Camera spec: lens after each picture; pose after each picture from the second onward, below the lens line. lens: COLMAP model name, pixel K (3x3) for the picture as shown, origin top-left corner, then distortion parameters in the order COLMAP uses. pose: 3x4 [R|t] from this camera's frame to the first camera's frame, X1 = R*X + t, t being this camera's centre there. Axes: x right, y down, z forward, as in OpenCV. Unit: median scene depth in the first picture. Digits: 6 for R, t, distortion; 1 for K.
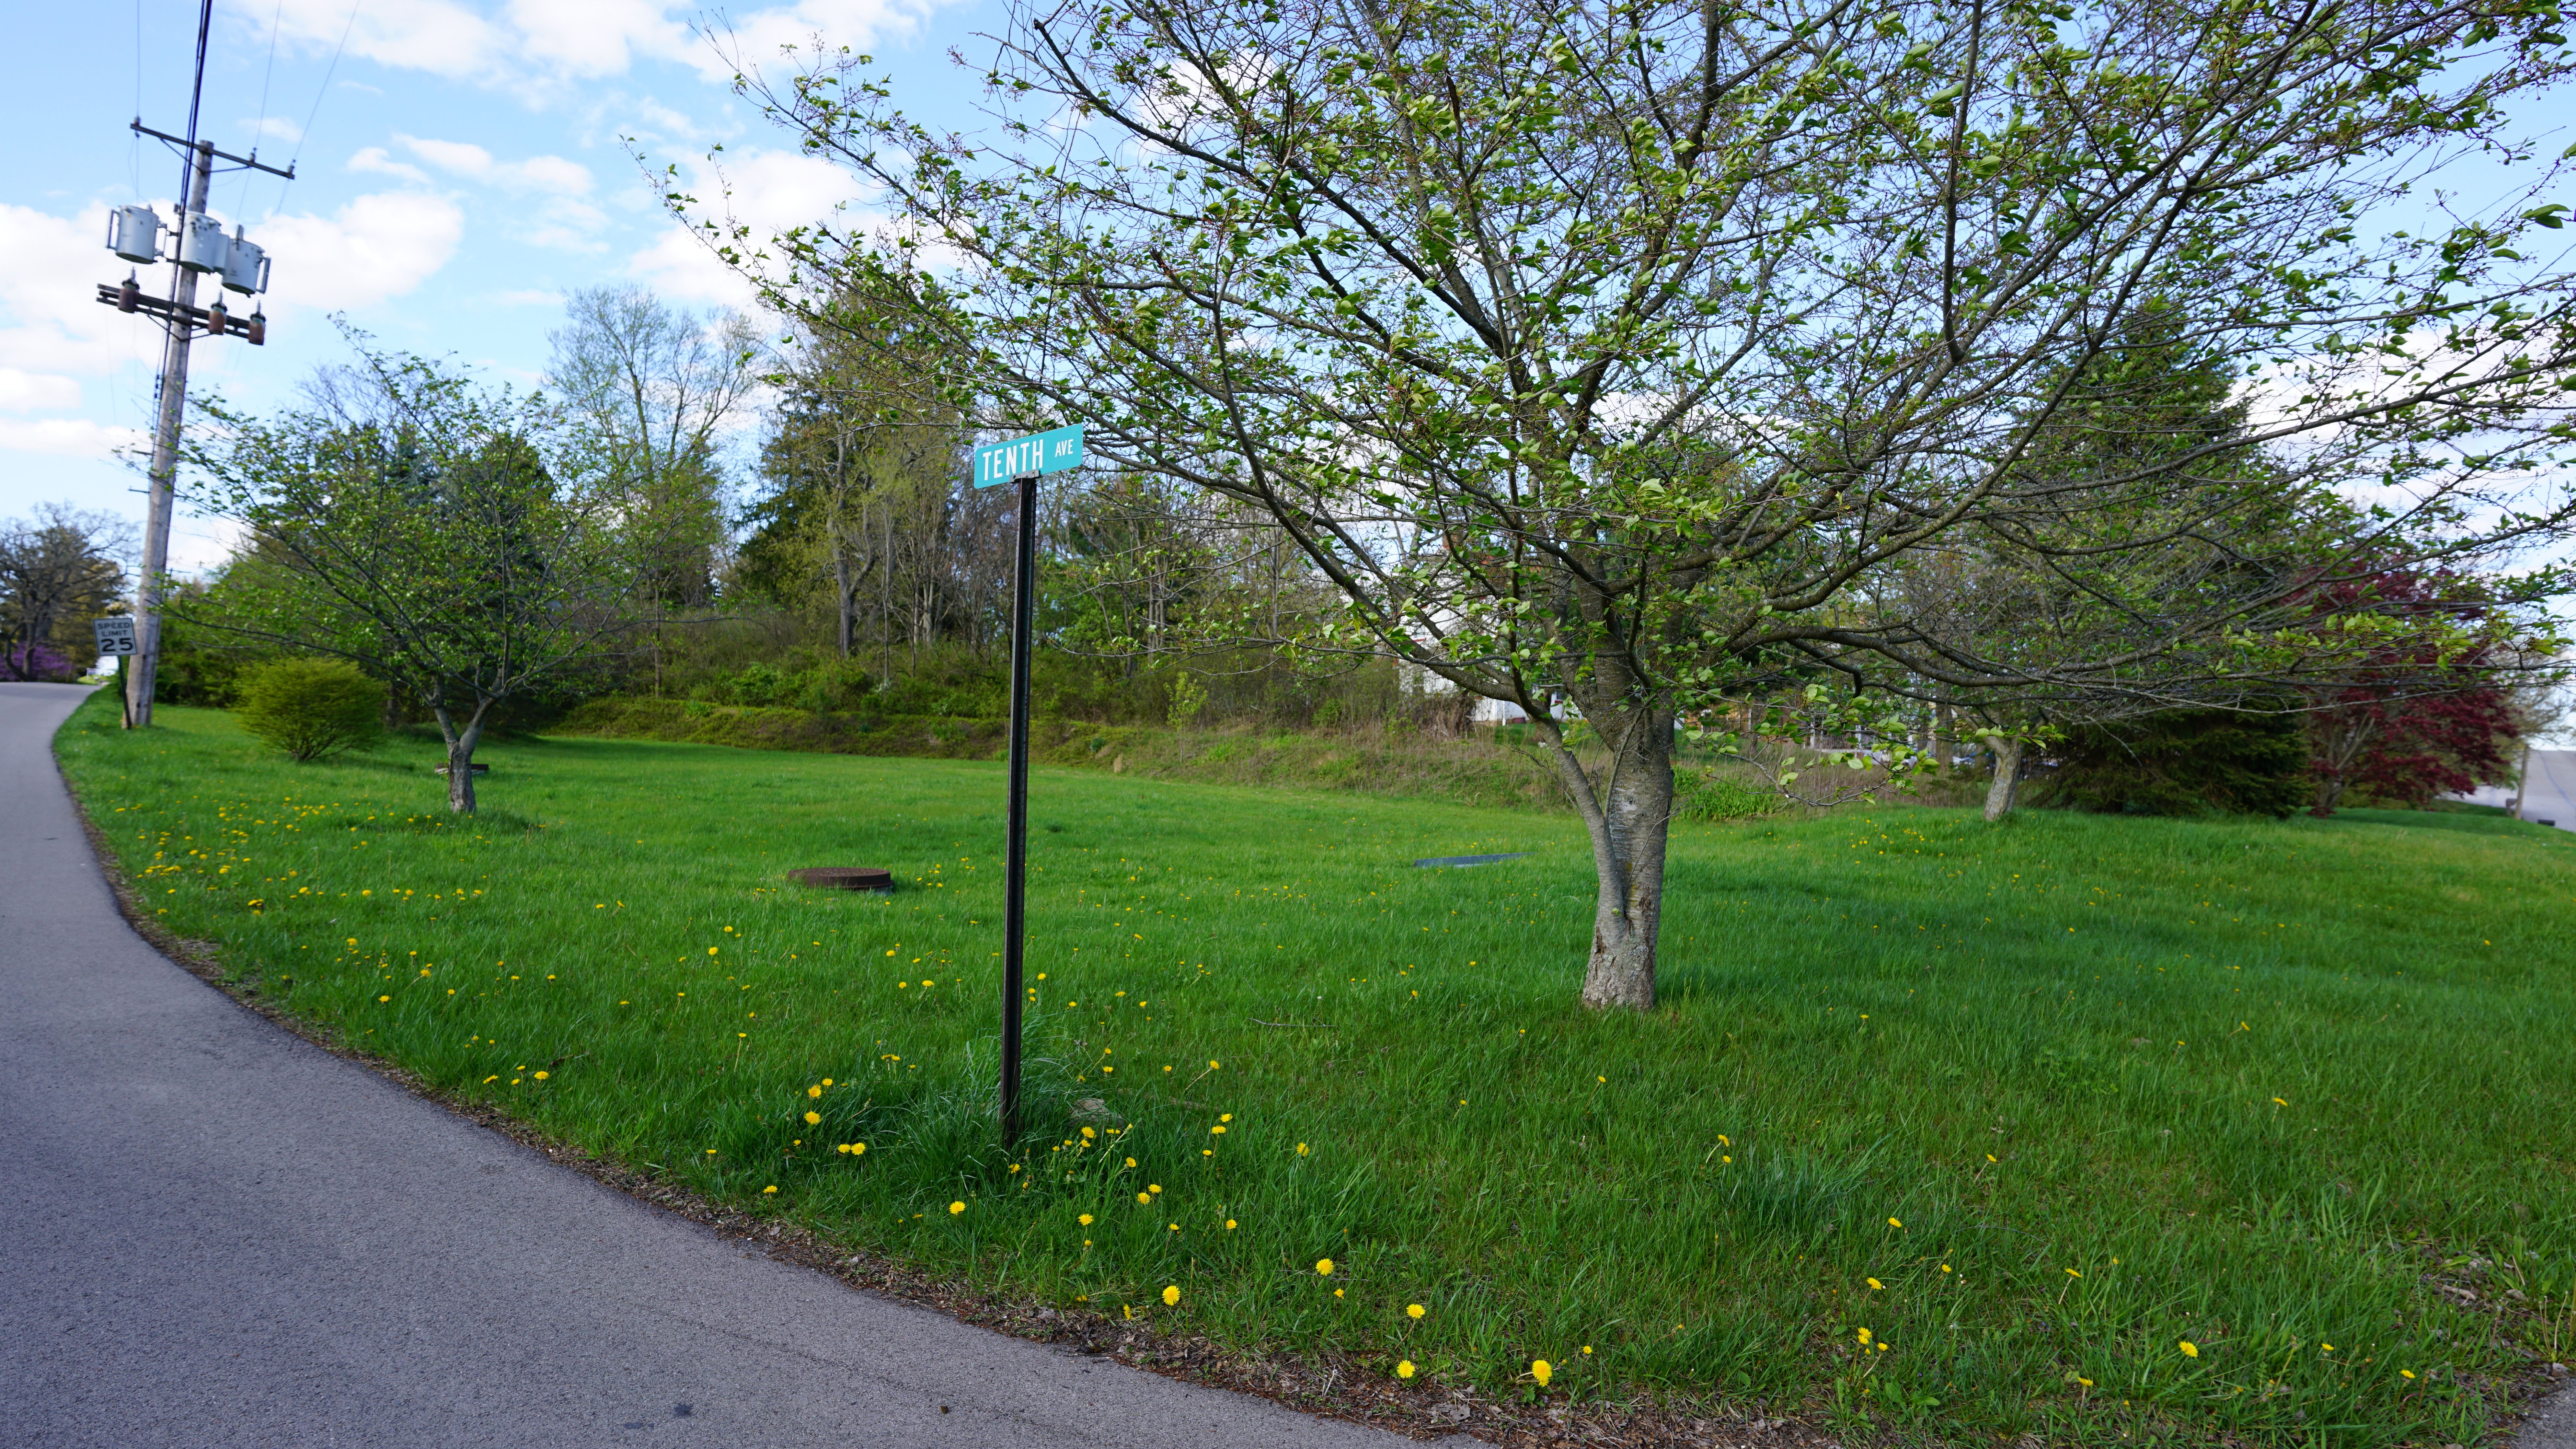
lens RADIAL K [[1259.1, 0, 1287.7], [0, 1259.1, 729.3], [0, 0, 1]] dist [-0.092418, 0.048700]
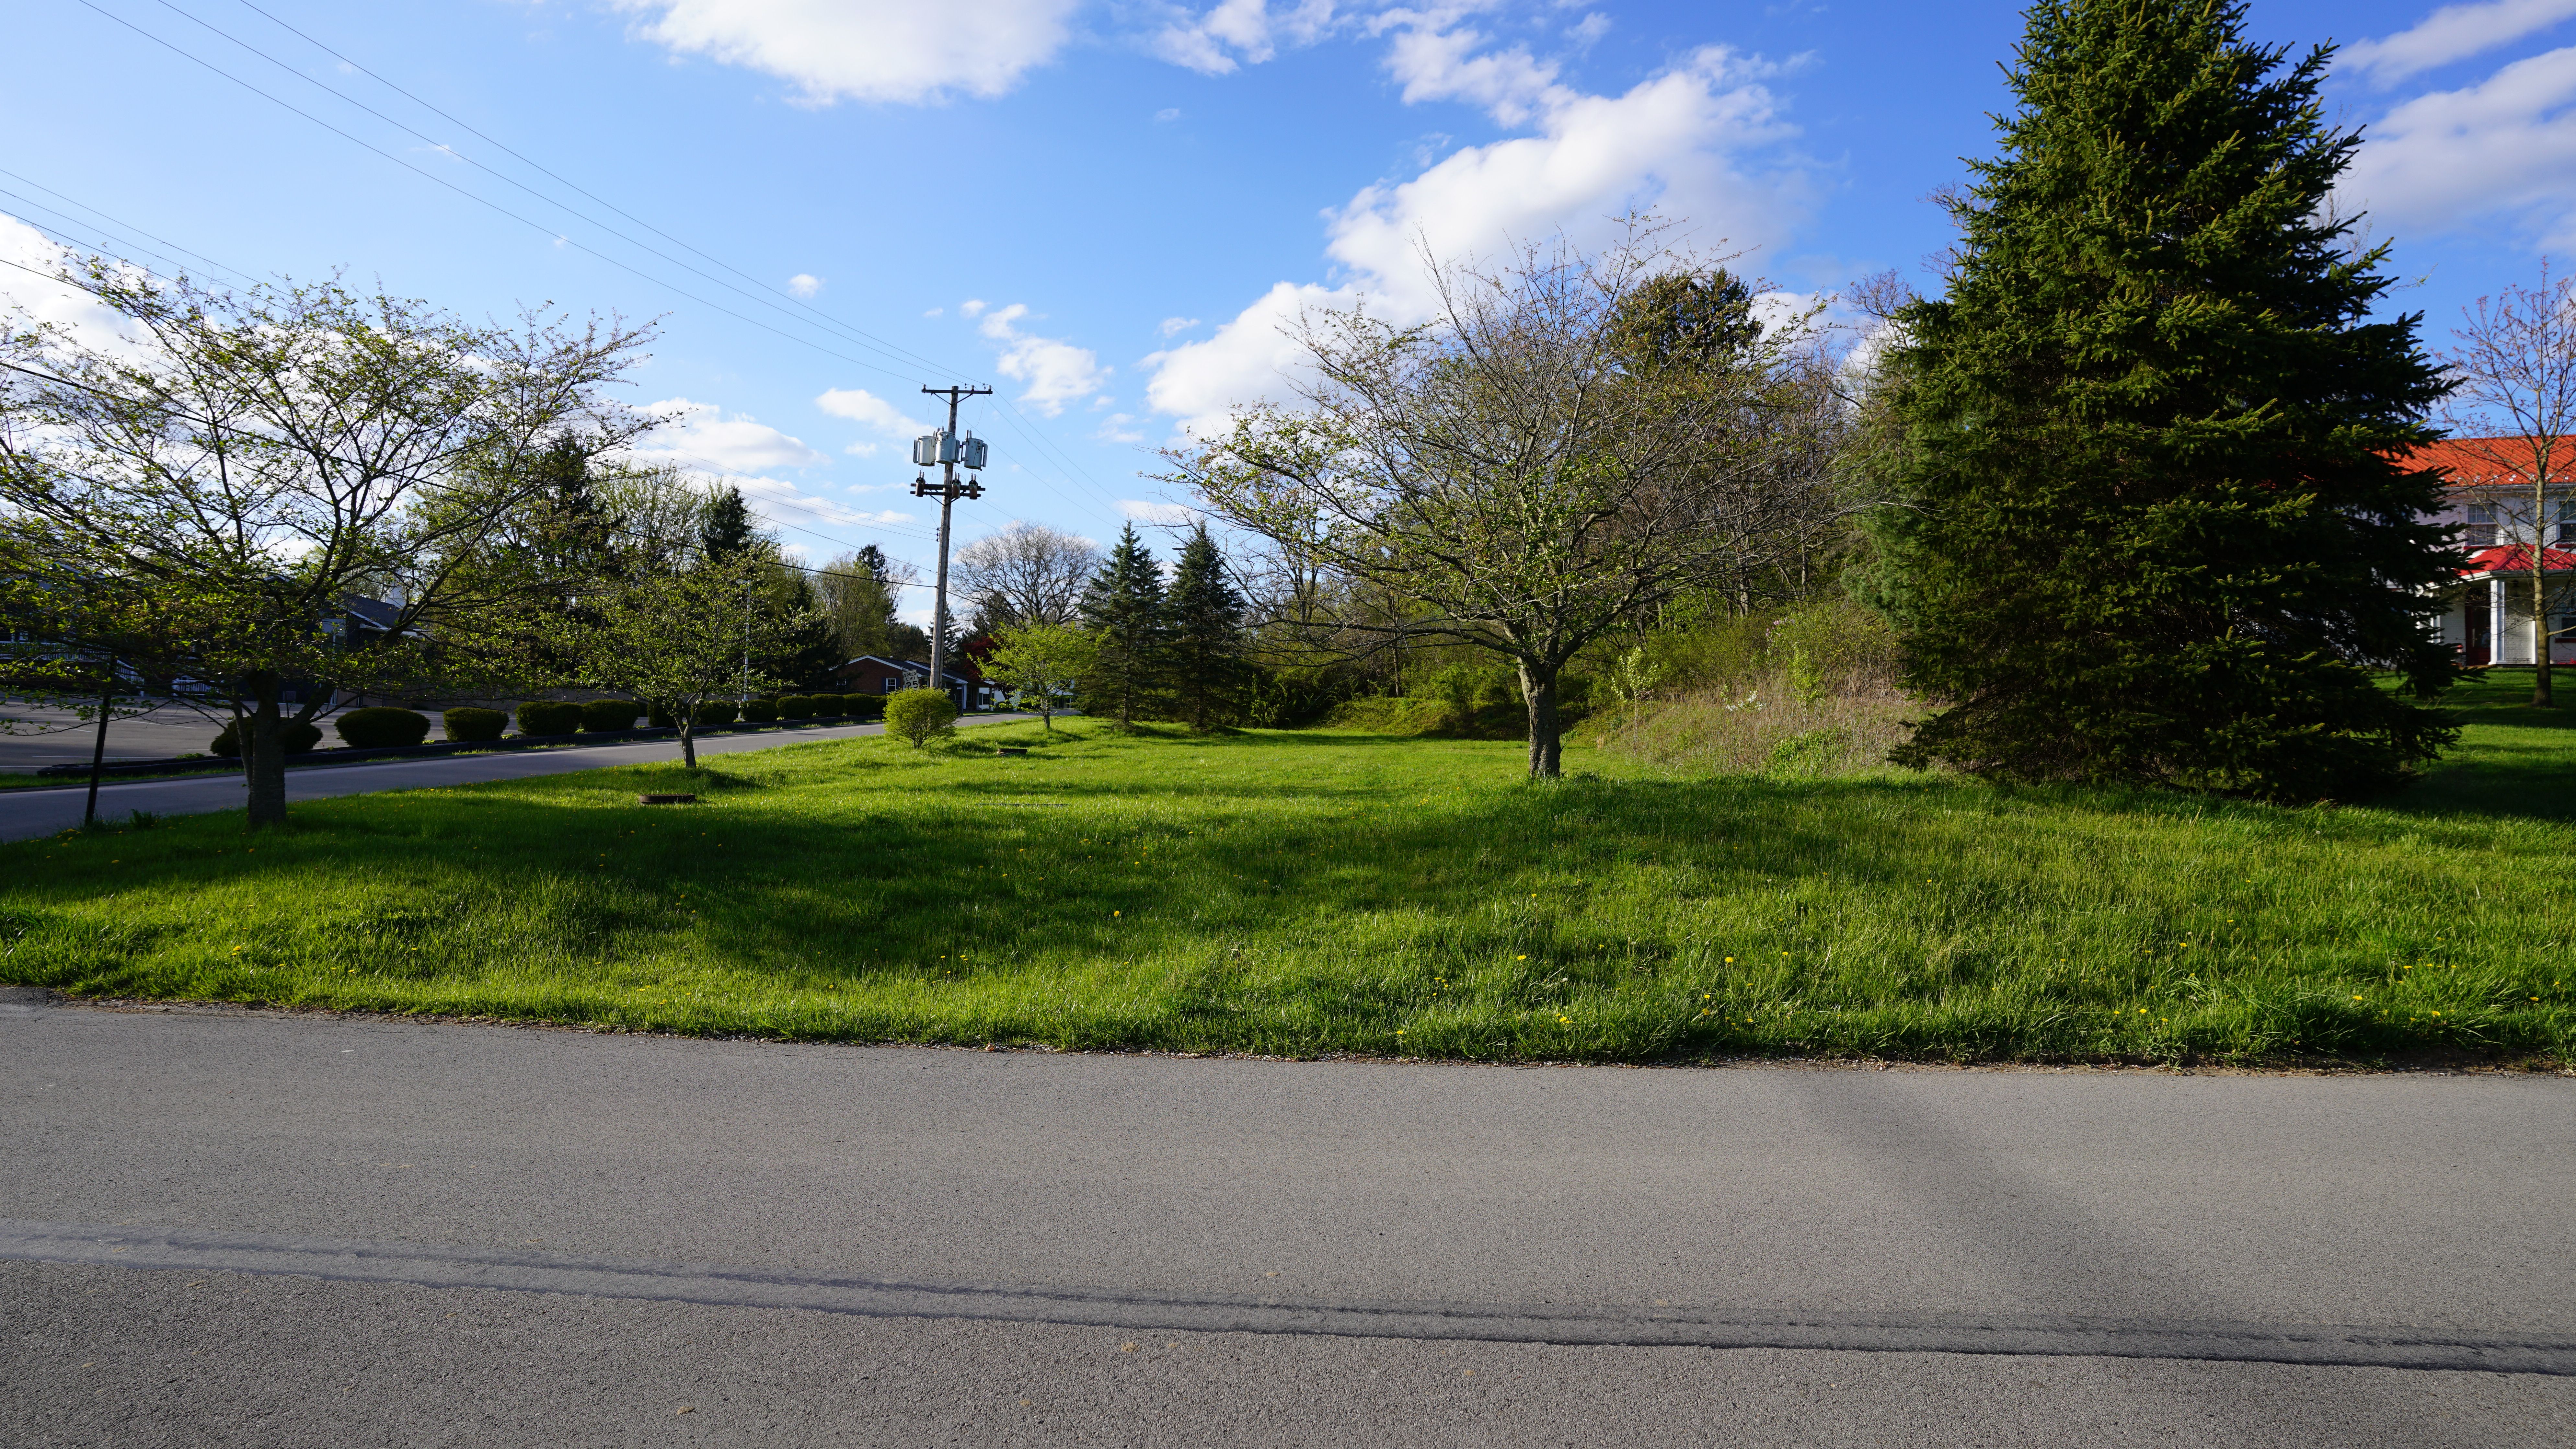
lens RADIAL K [[1259.1, 0, 1287.7], [0, 1259.1, 729.3], [0, 0, 1]] dist [-0.092418, 0.048700]
pose [[0.625908, -0.024919, -0.779499, 0.762909], [0.028366, 0.999555, -0.009177, 0.028267], [0.779381, -0.016368, 0.626336, 0.253587]]
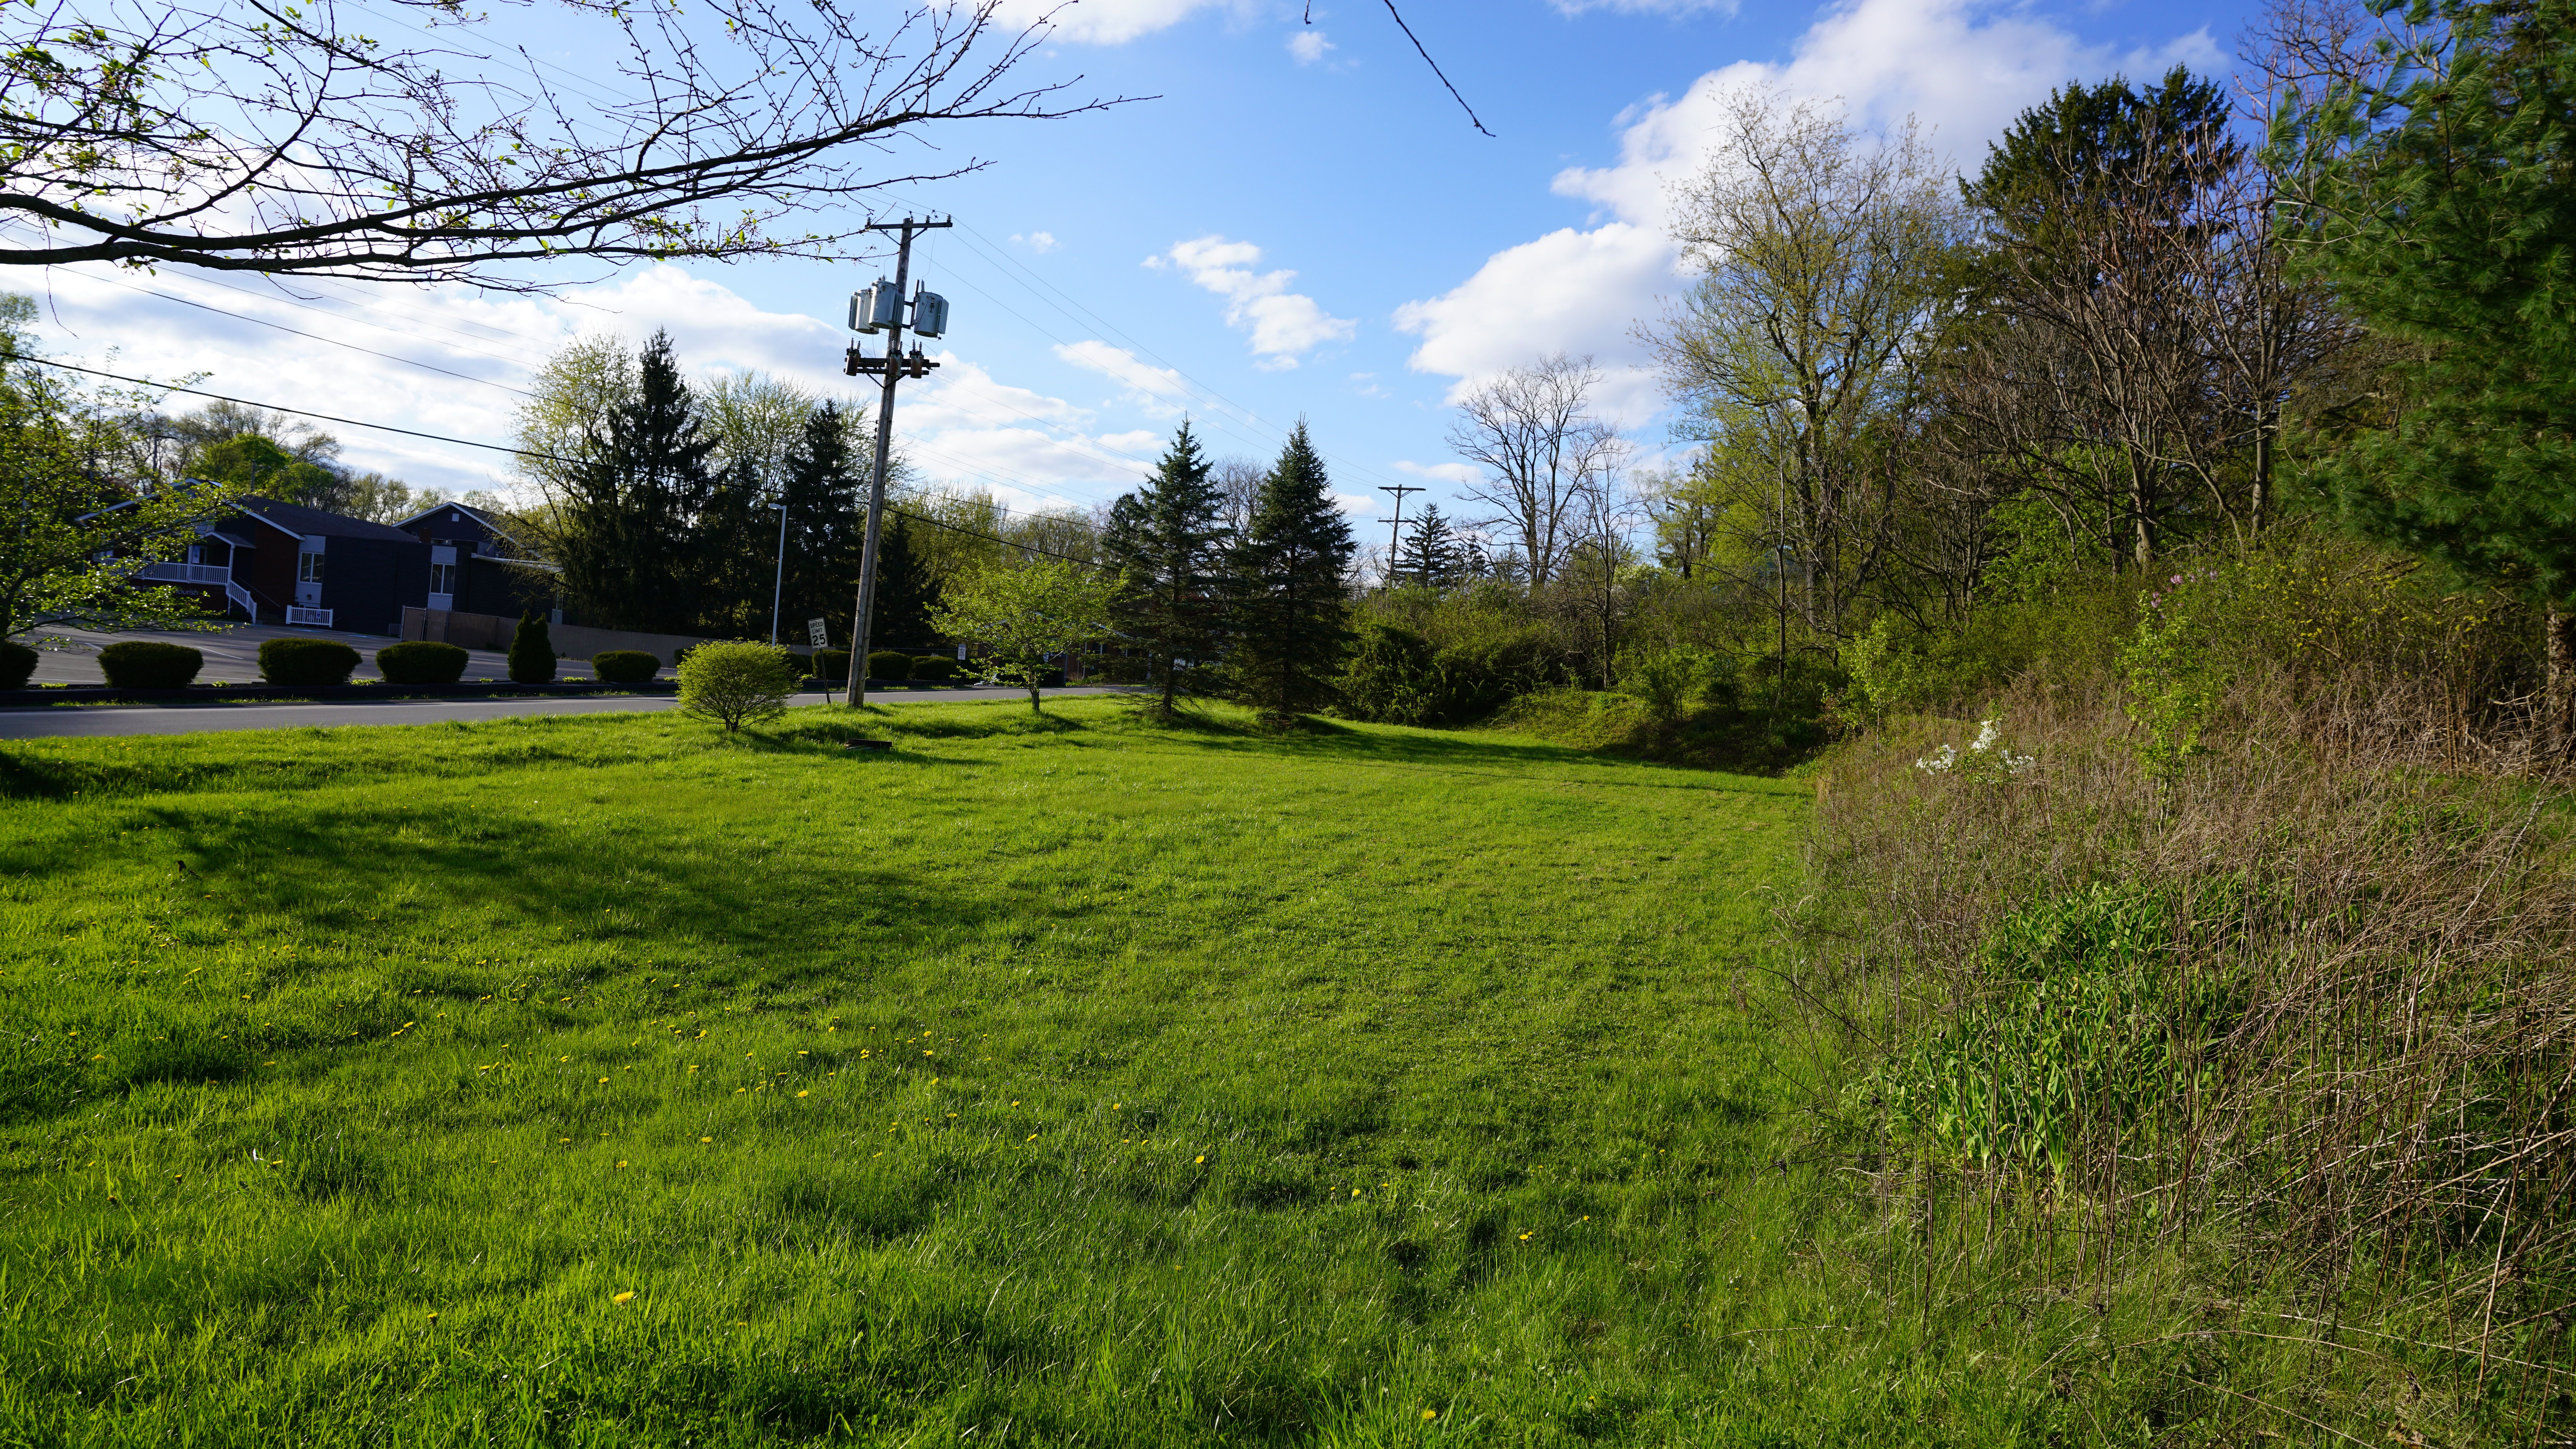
lens RADIAL K [[1367.6, 0, 1288.9], [0, 1367.6, 730.2], [0, 0, 1]] dist [-0.076162, 0.050151]
pose [[0.410864, 0.015911, -0.911558, 0.496557], [-0.028578, 0.999581, 0.004566, 0.005975], [0.911249, 0.024175, 0.411147, 0.805303]]
